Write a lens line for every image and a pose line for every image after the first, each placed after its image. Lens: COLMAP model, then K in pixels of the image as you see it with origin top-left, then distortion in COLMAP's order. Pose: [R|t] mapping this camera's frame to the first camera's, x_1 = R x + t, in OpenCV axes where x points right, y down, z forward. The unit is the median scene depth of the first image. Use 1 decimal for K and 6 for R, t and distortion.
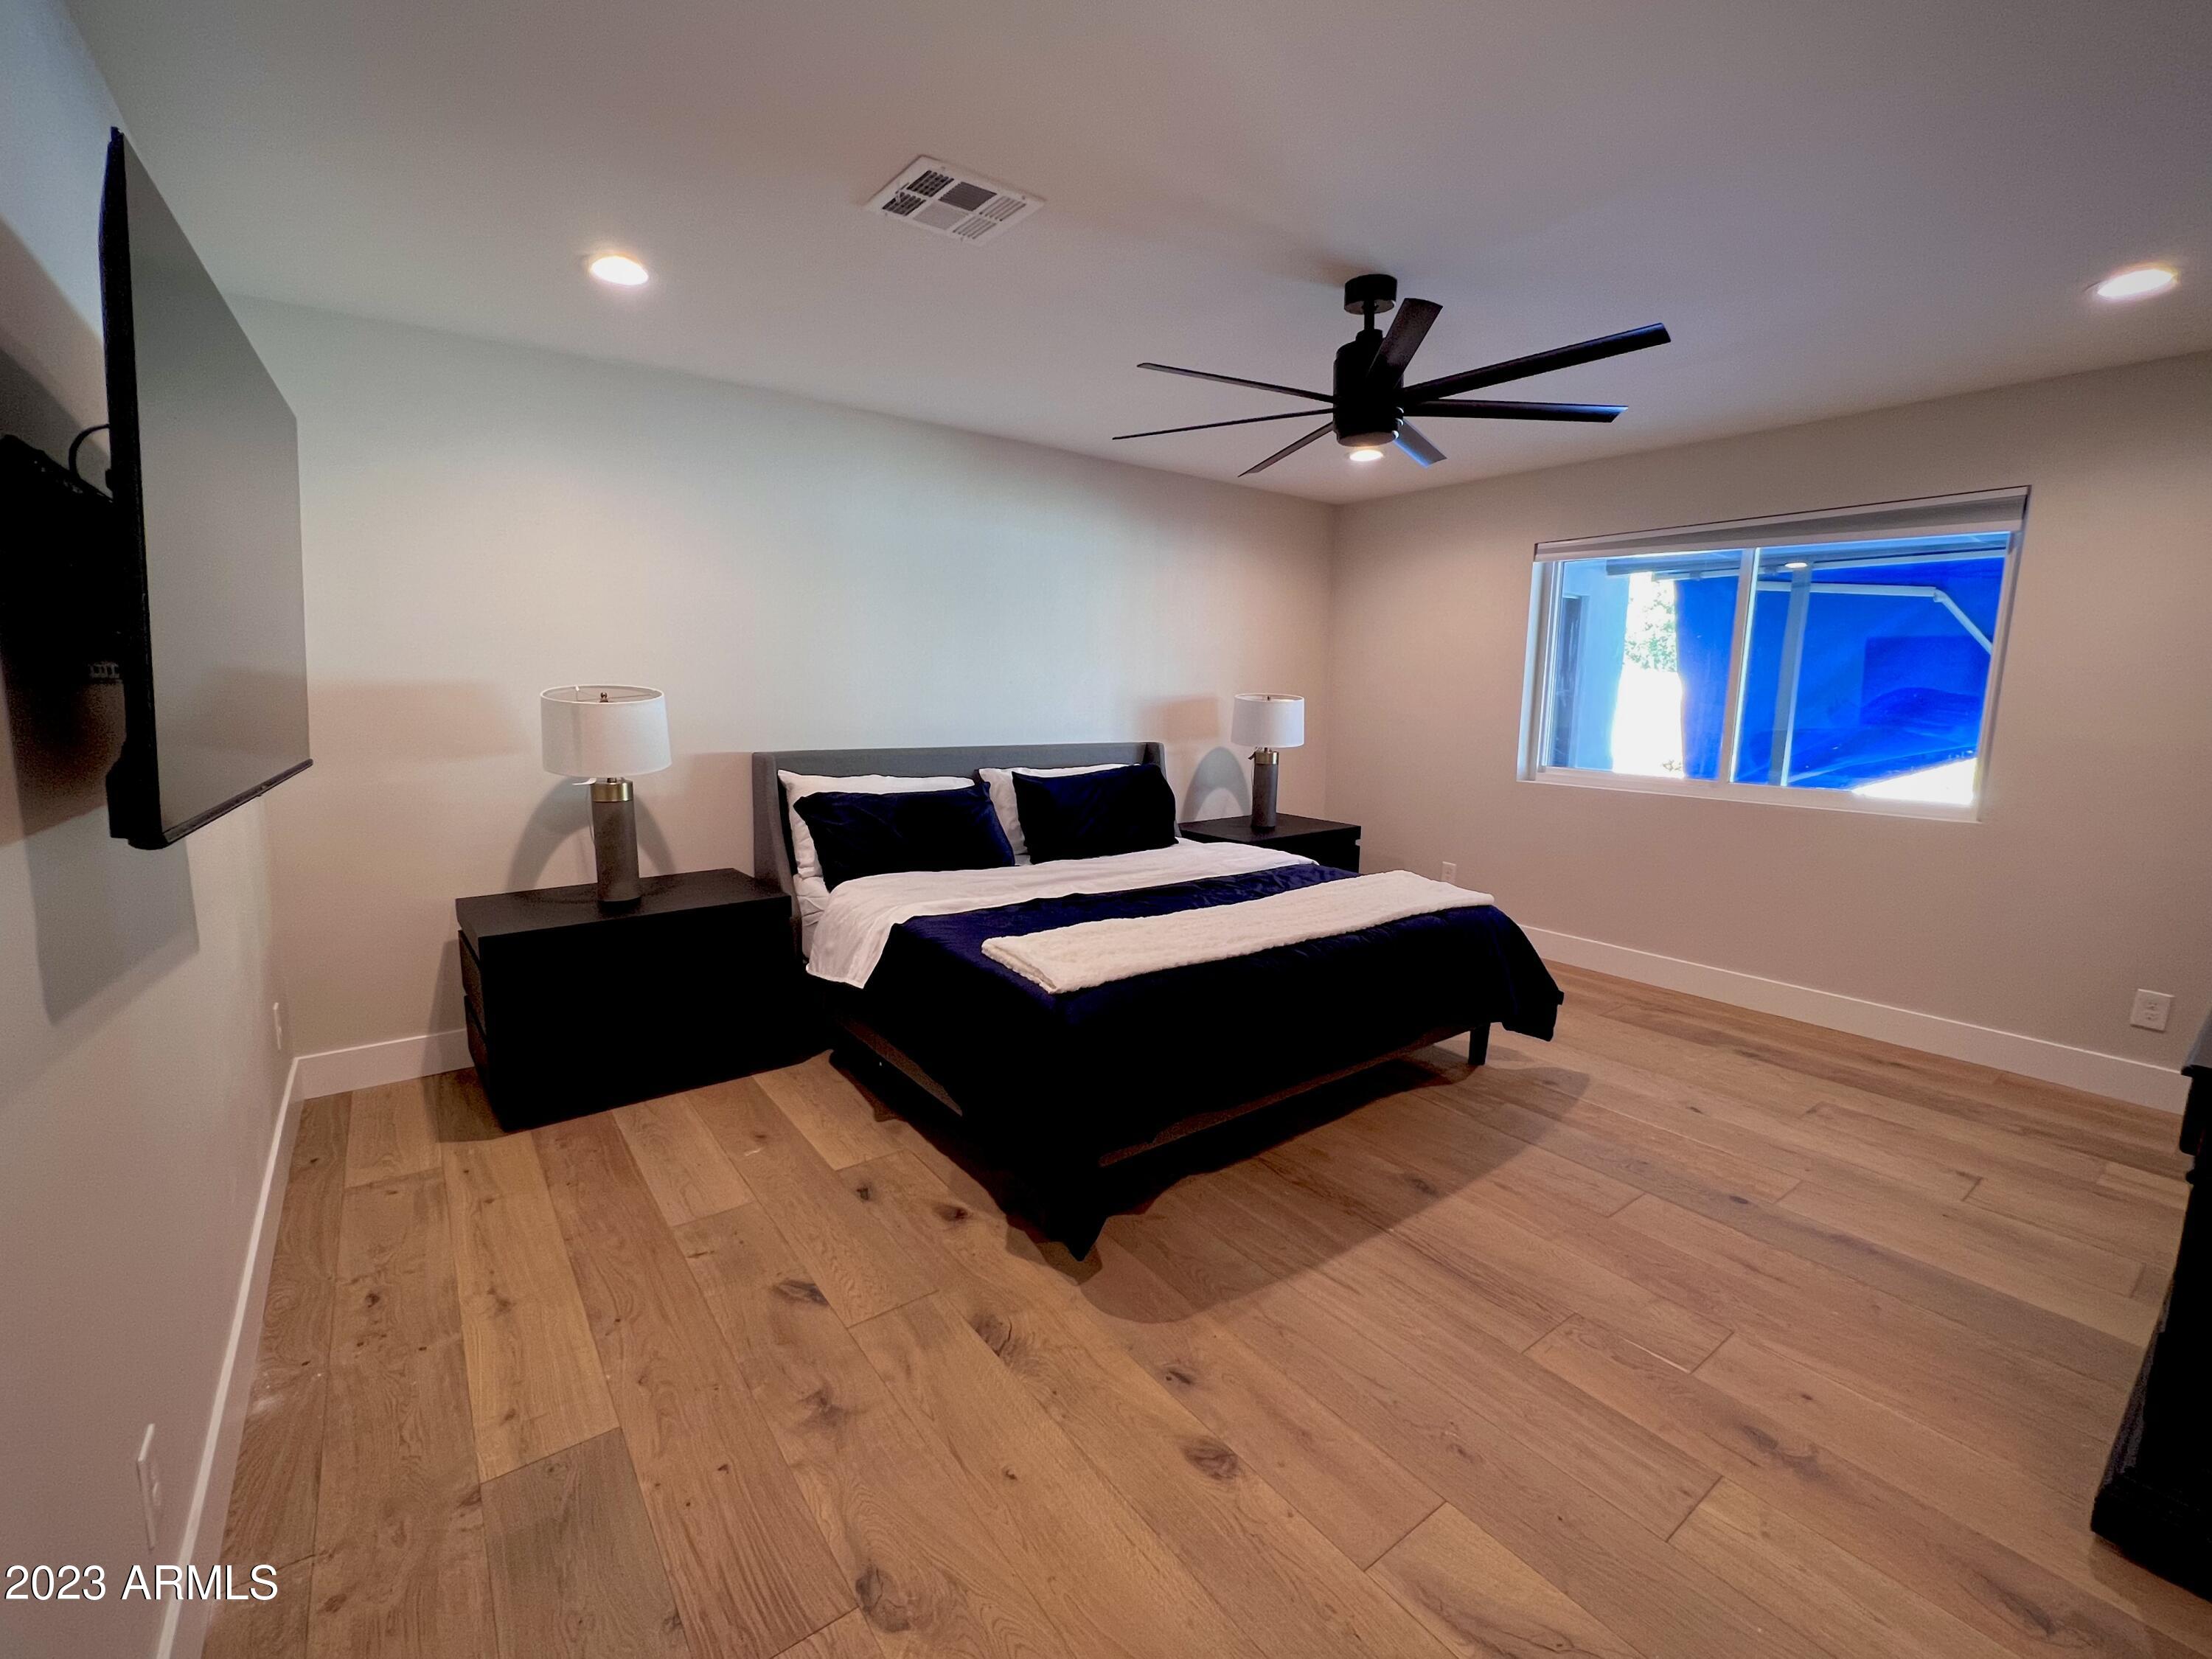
lens RADIAL K [[951.7, 0, 1102.7], [0, 951.7, 827.3], [0, 0, 1]] dist [-0.004941, 0.001562]
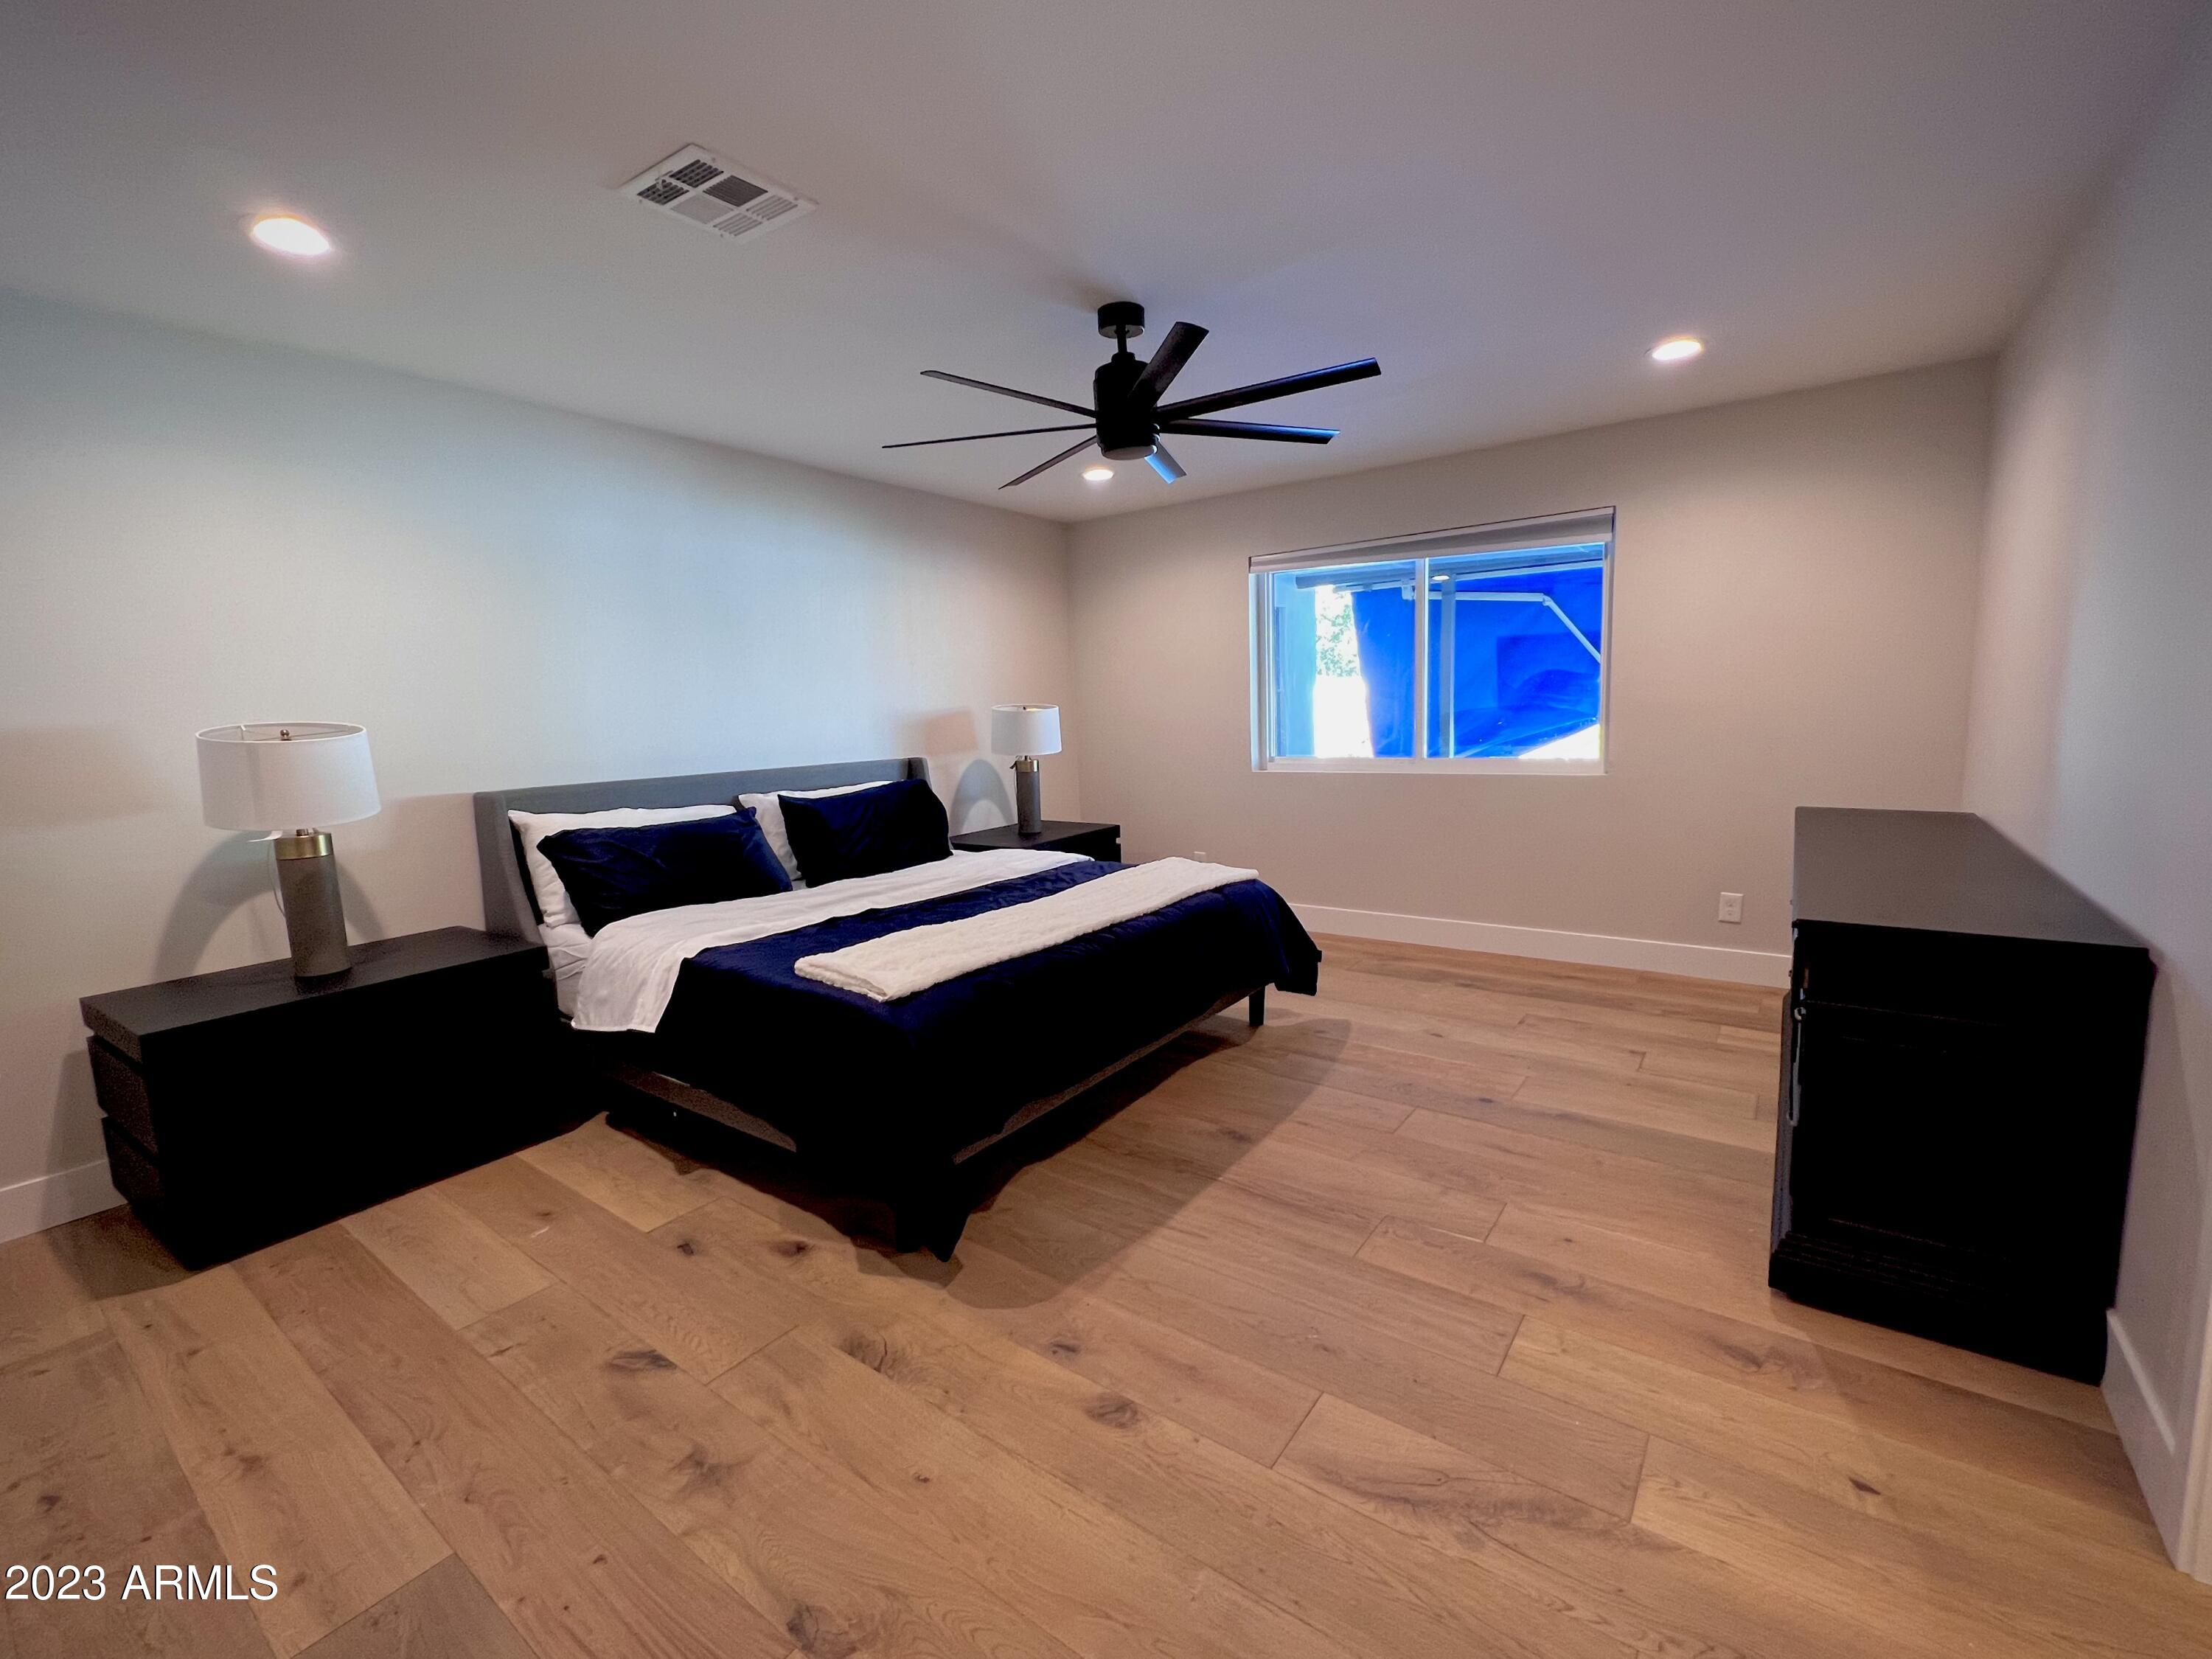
lens RADIAL K [[951.7, 0, 1101.8], [0, 951.7, 828.3], [0, 0, 1]] dist [-0.004941, 0.001562]
pose [[0.955723, -0.084305, 0.281932, -0.086665], [0.091170, 0.995771, -0.011298, 0.024470], [-0.279787, 0.036502, 0.959368, -0.011957]]
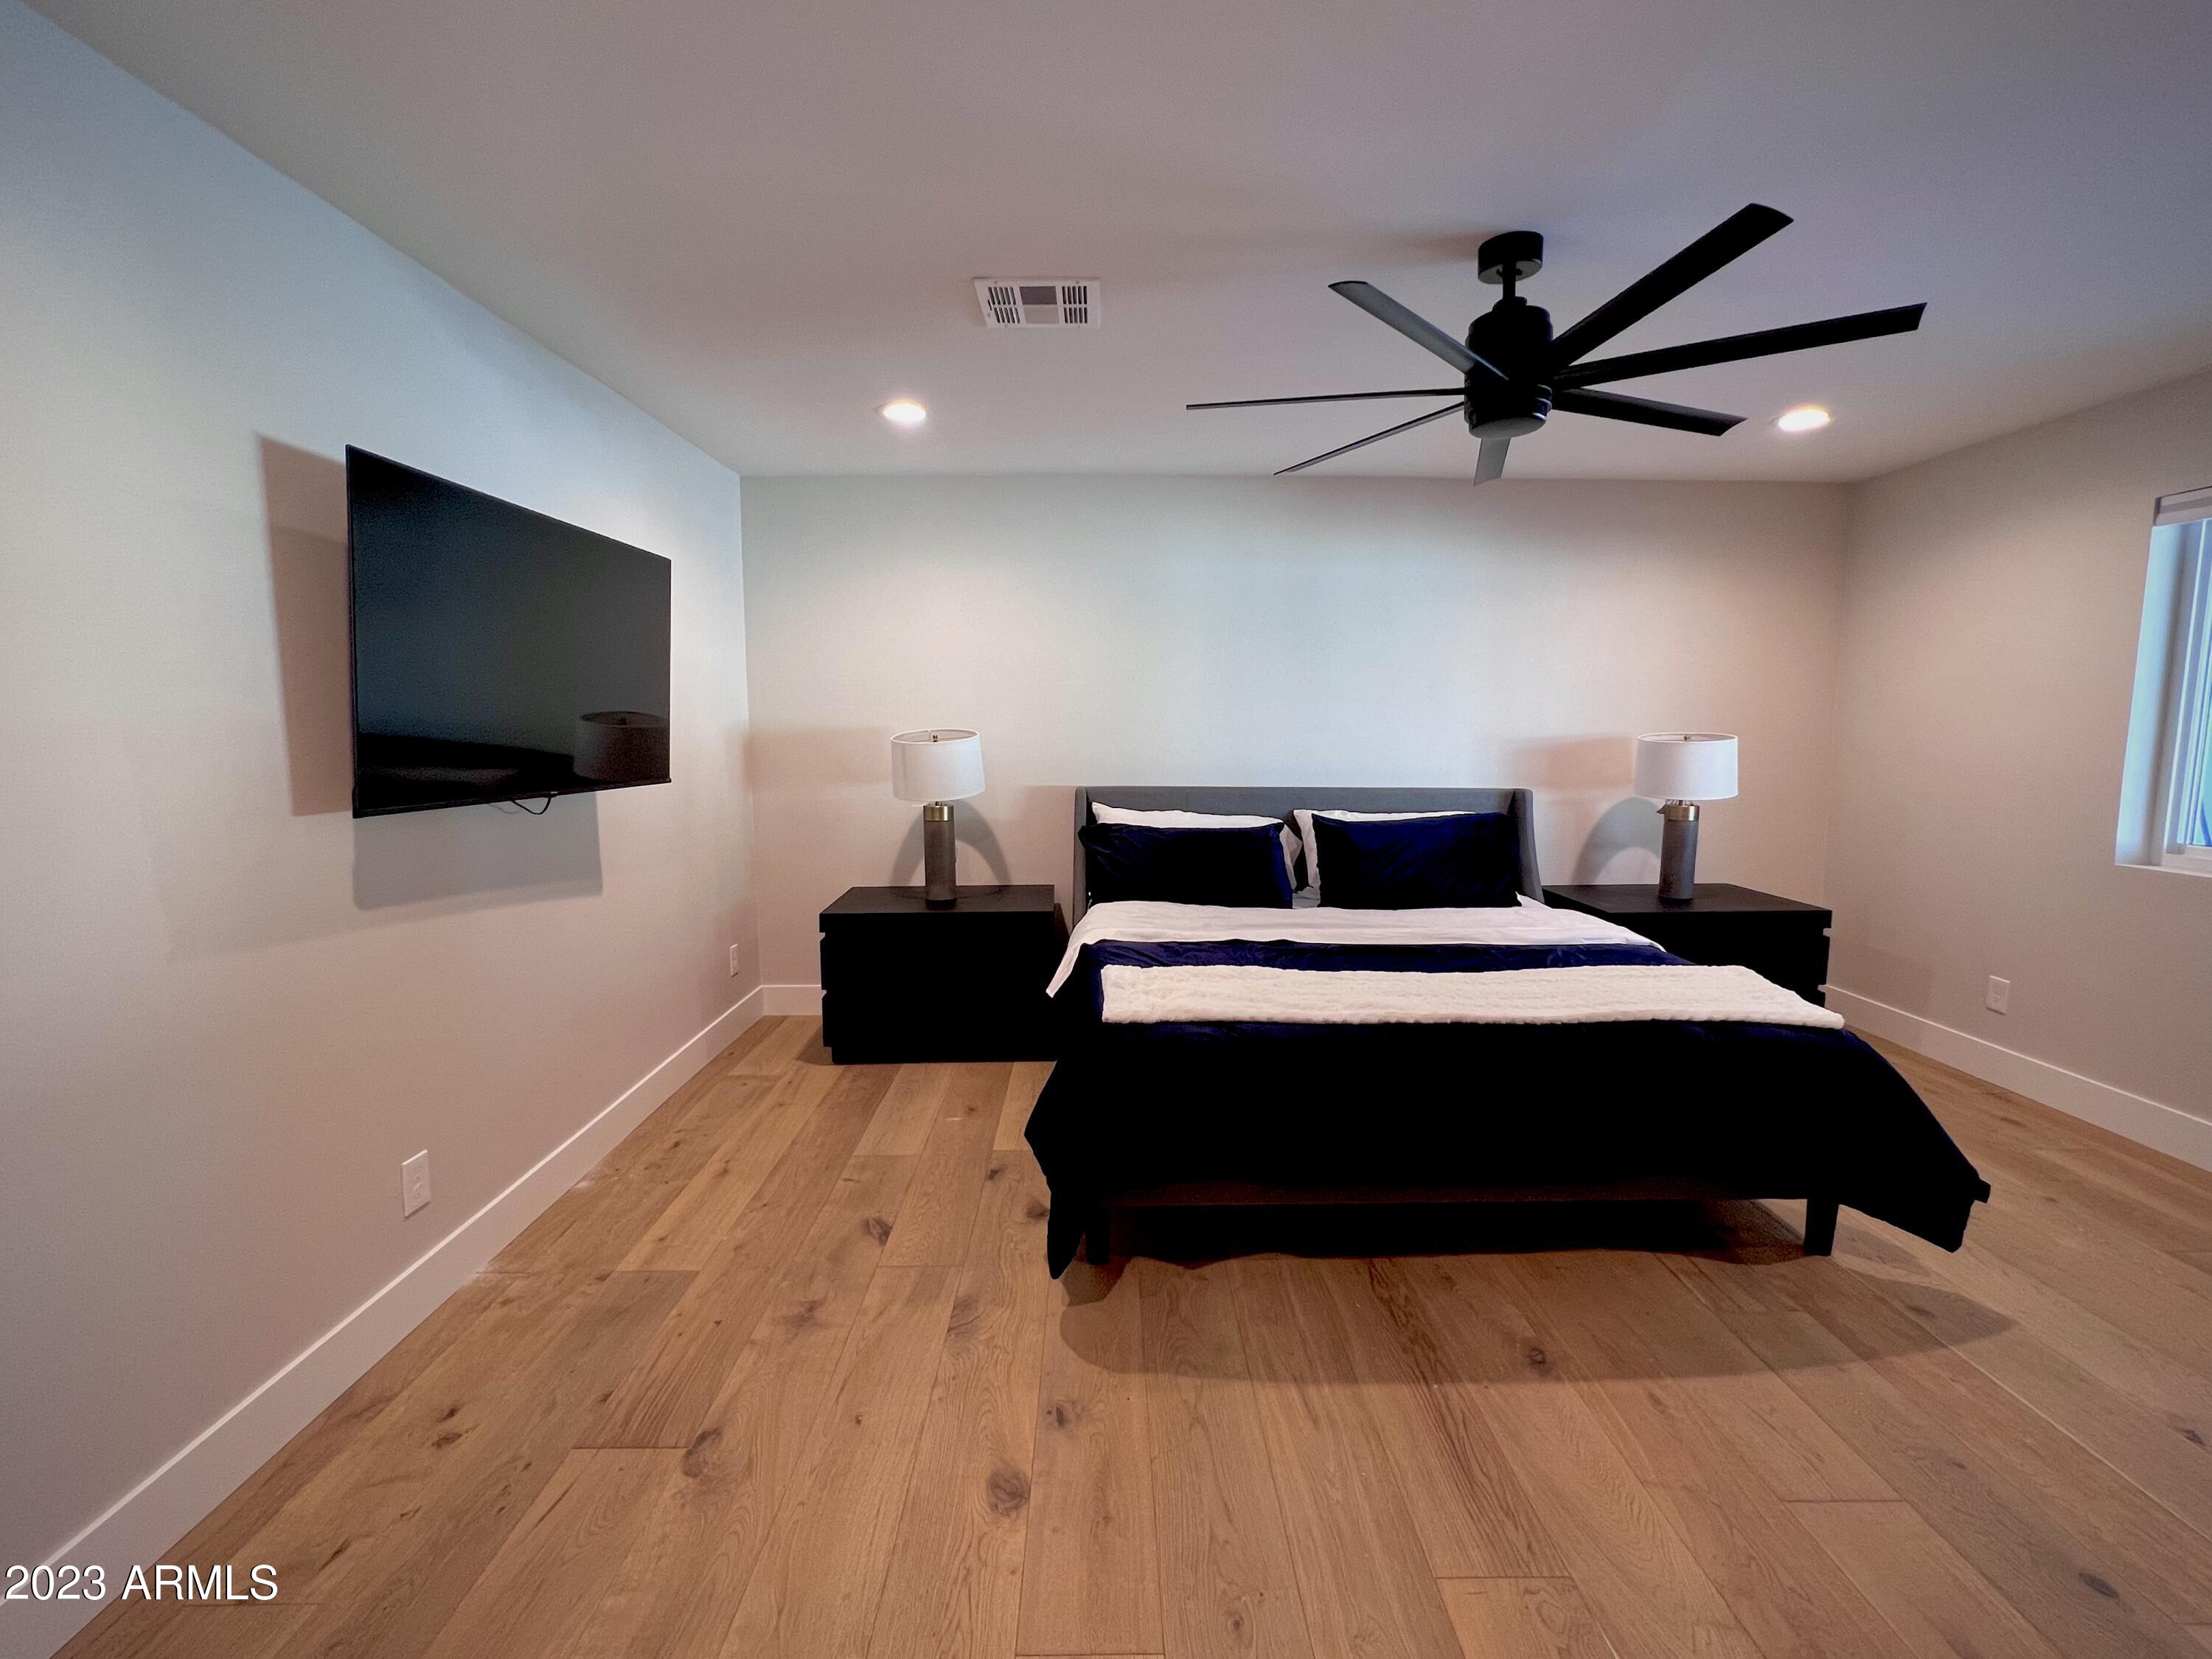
lens RADIAL K [[951.7, 0, 1104.3], [0, 951.7, 827.3], [0, 0, 1]] dist [-0.004941, 0.001562]
pose [[0.805759, 0.052424, -0.589919, 0.474895], [-0.078313, 0.996759, -0.018388, -0.014581], [0.587043, 0.061014, 0.807253, 0.132294]]
